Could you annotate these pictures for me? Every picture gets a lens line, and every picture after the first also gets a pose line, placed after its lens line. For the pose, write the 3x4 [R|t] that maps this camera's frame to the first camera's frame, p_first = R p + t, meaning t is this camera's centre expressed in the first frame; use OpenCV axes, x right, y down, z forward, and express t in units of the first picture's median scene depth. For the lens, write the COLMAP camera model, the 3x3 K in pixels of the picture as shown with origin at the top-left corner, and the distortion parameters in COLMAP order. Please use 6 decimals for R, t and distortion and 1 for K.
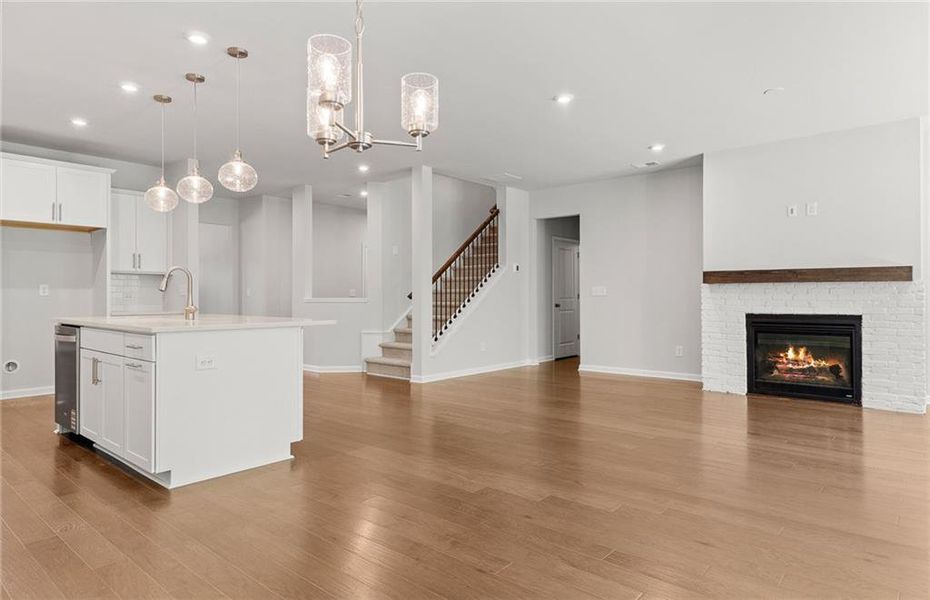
lens RADIAL K [[545.7, 0, 464.0], [0, 545.7, 293.8], [0, 0, 1]] dist [0.013725, -0.000911]
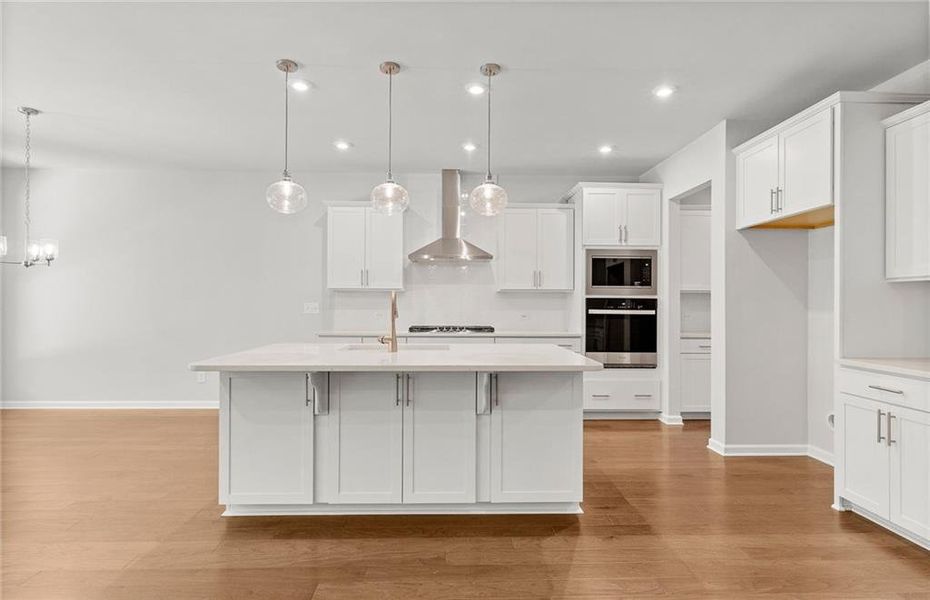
lens RADIAL K [[465.3, 0, 466.1], [0, 465.3, 301.9], [0, 0, 1]] dist [0.000009, -0.002049]
pose [[-0.737265, -0.002960, -0.675597, -0.061622], [0.000179, 0.999990, -0.004576, -0.018960], [0.675604, -0.003494, -0.737257, 1.084501]]
